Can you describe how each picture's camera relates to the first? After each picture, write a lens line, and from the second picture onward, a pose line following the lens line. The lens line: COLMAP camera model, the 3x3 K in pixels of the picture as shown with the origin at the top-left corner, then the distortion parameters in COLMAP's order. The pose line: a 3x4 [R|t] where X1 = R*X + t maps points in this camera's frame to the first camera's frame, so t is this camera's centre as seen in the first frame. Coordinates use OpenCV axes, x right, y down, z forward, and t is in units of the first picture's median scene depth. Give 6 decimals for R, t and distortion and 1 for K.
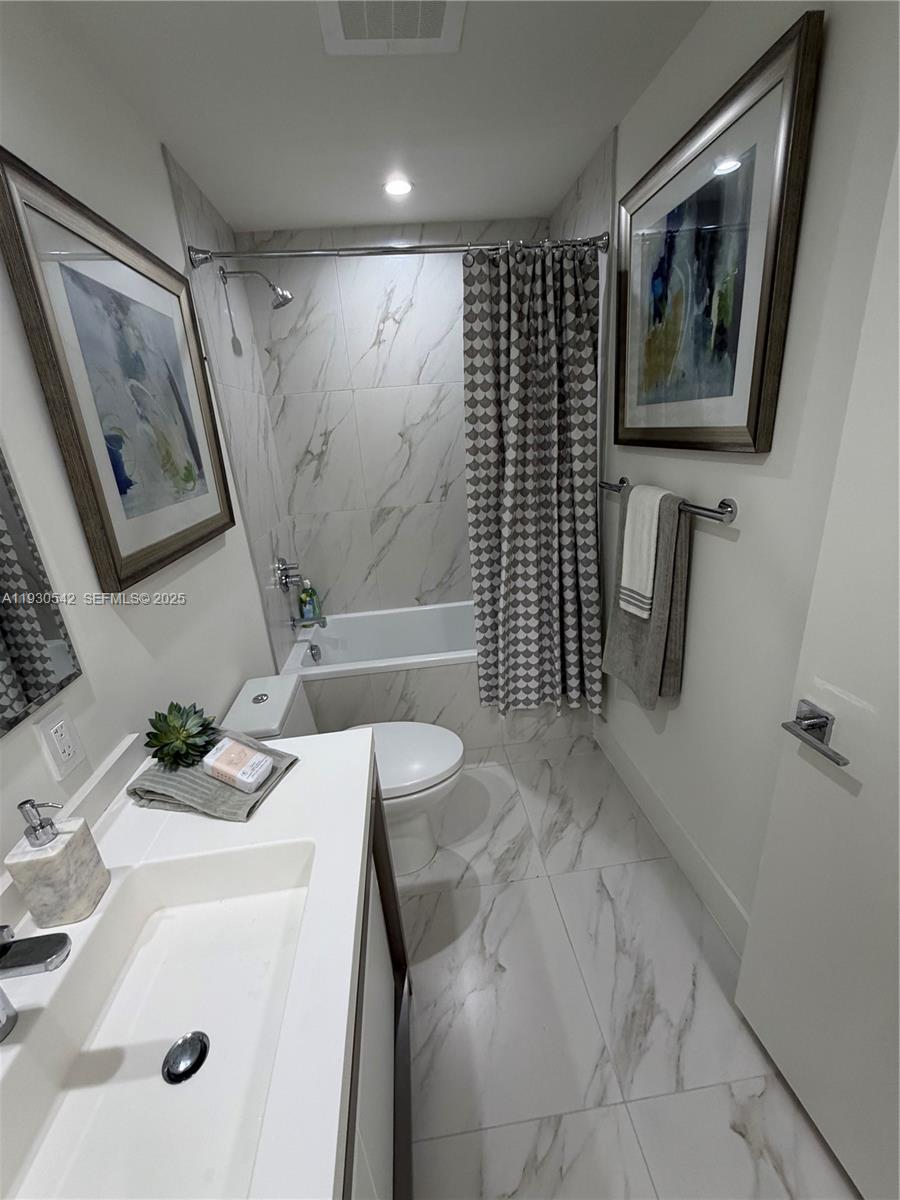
lens RADIAL K [[478.8, 0, 449.8], [0, 478.8, 597.8], [0, 0, 1]] dist [-0.001337, 0.000298]
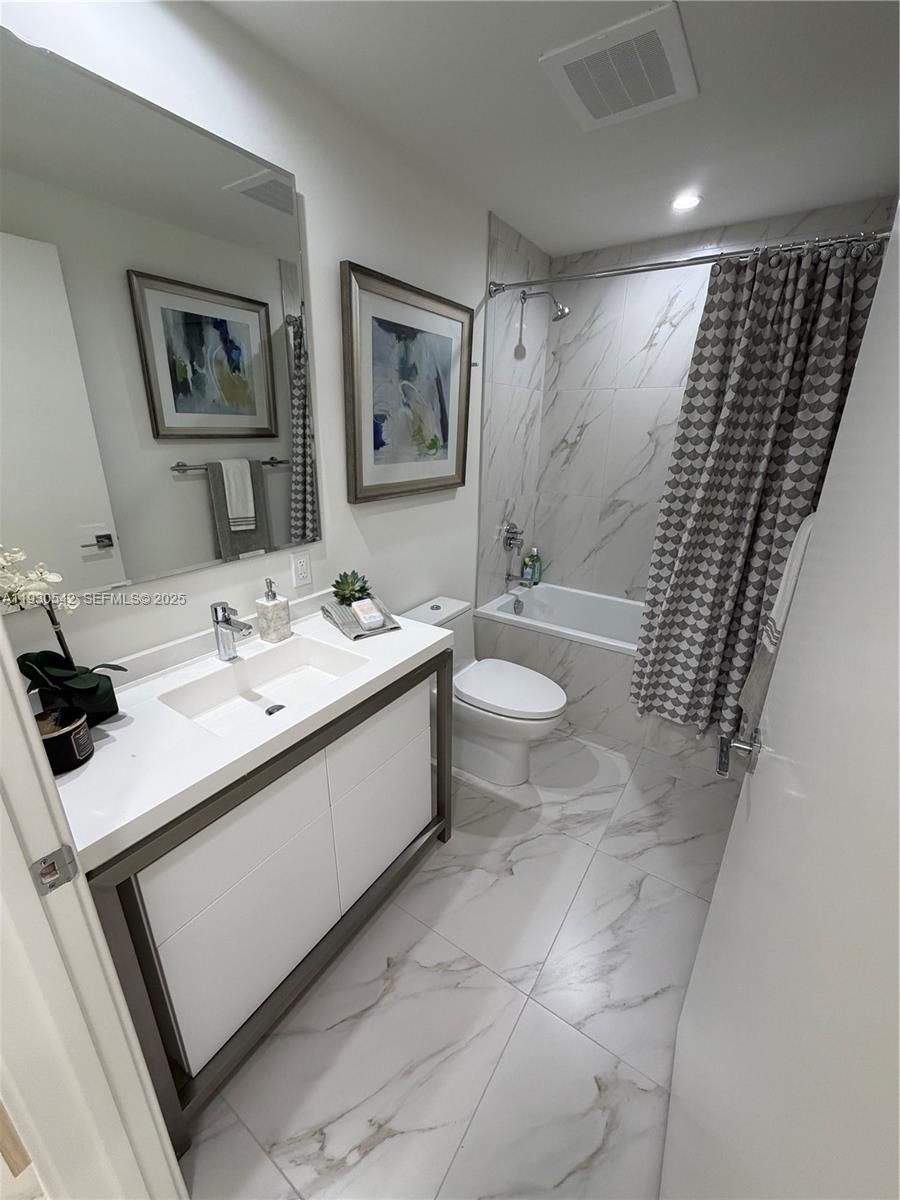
lens RADIAL K [[478.8, 0, 449.8], [0, 478.8, 597.8], [0, 0, 1]] dist [-0.001337, 0.000298]
pose [[0.764074, 0.293327, -0.574587, 0.367324], [-0.282148, 0.952898, 0.111259, 0.011739], [0.580158, 0.077109, 0.810846, -0.102507]]
